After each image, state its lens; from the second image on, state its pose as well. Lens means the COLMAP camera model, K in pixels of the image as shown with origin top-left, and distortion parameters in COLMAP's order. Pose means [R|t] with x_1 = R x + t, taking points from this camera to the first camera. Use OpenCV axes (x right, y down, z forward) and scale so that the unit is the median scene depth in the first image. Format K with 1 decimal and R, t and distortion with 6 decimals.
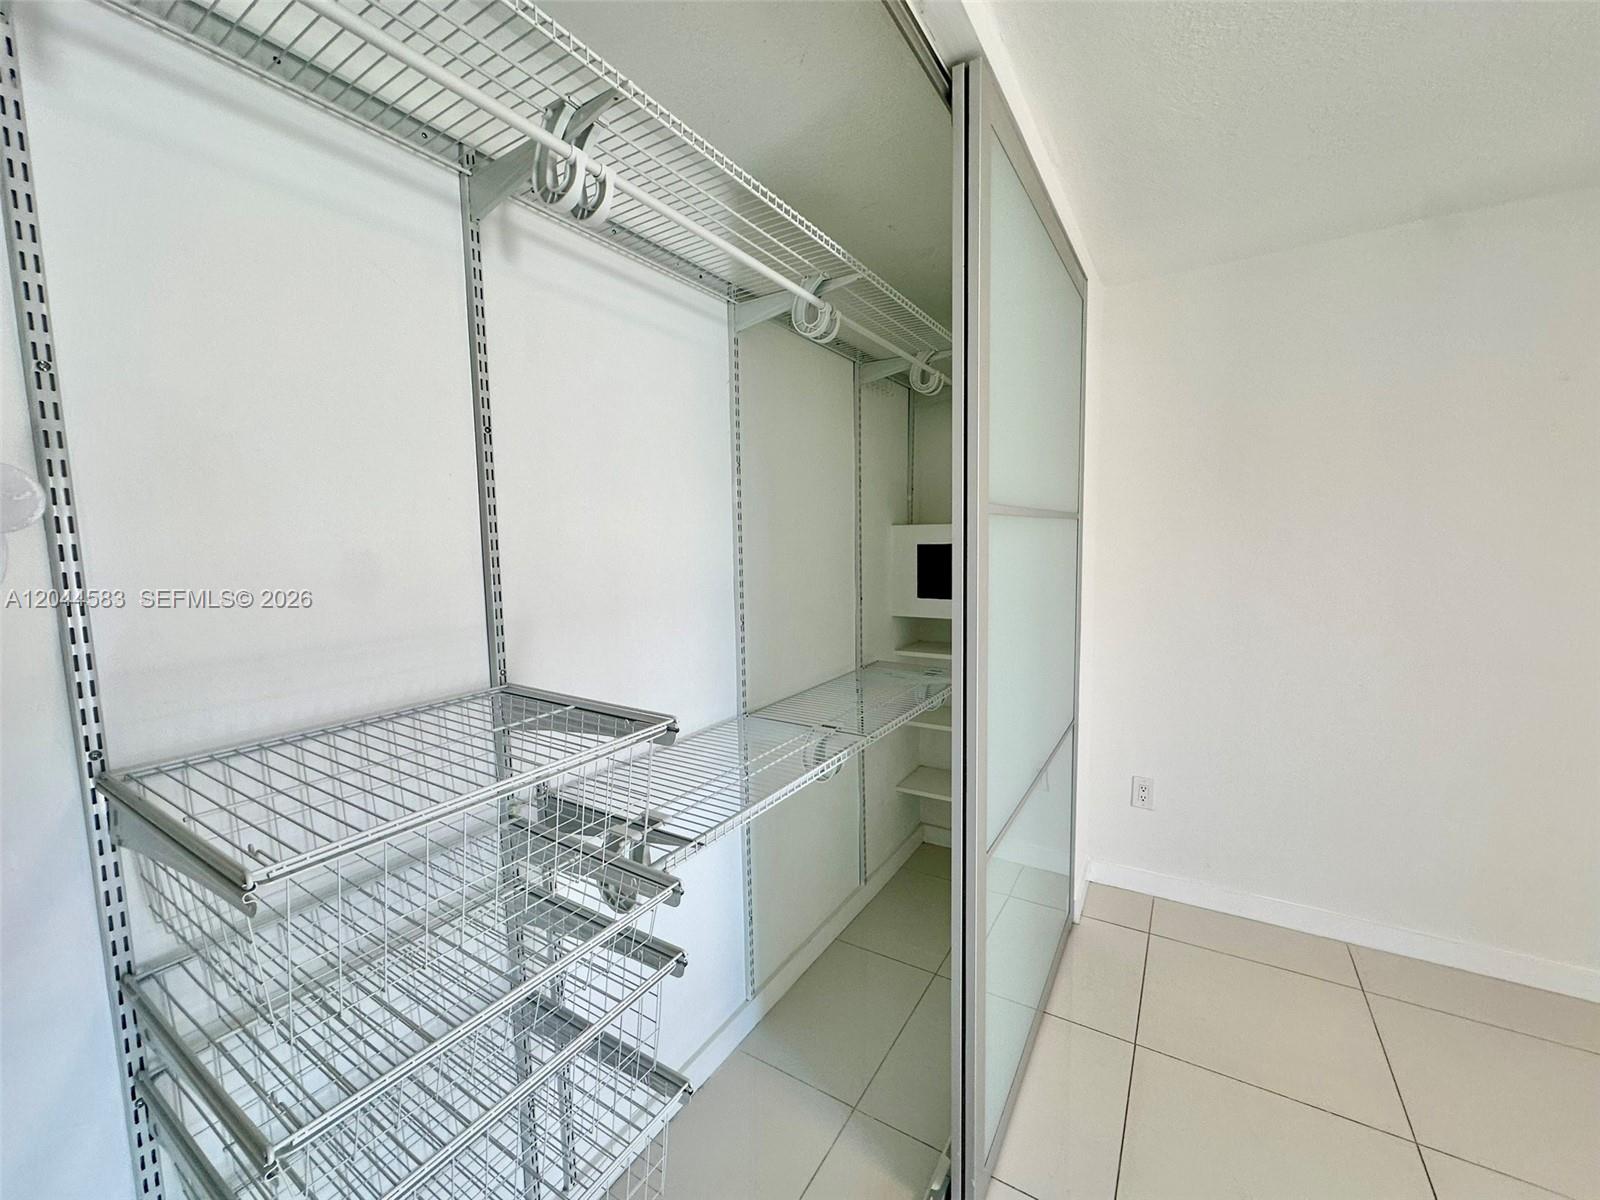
lens RADIAL K [[641.5, 0, 800.0], [0, 641.5, 597.0], [0, 0, 1]] dist [-0.004786, 0.000598]
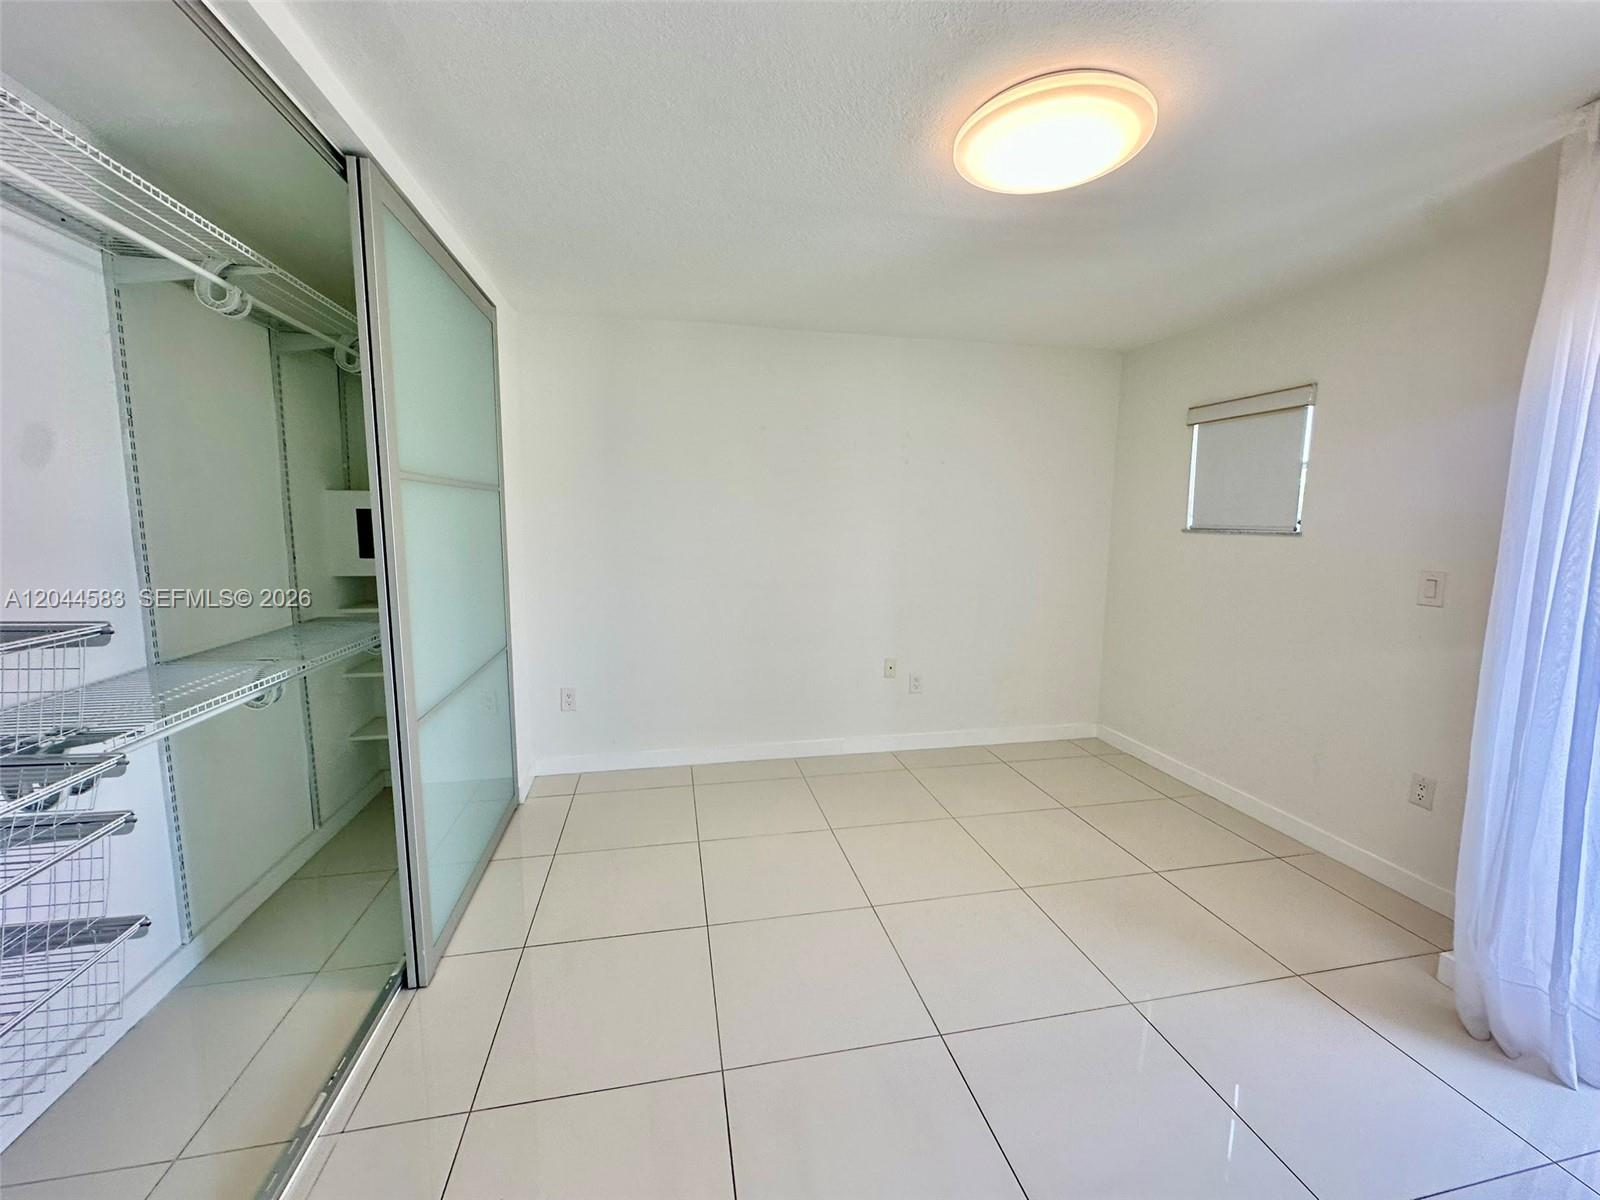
lens RADIAL K [[641.5, 0, 800.0], [0, 641.5, 597.0], [0, 0, 1]] dist [-0.004786, 0.000598]
pose [[0.724667, -0.059837, 0.686497, -0.035586], [0.042531, 0.998207, 0.042112, 0.073665], [-0.687786, -0.001320, 0.725912, -0.422279]]
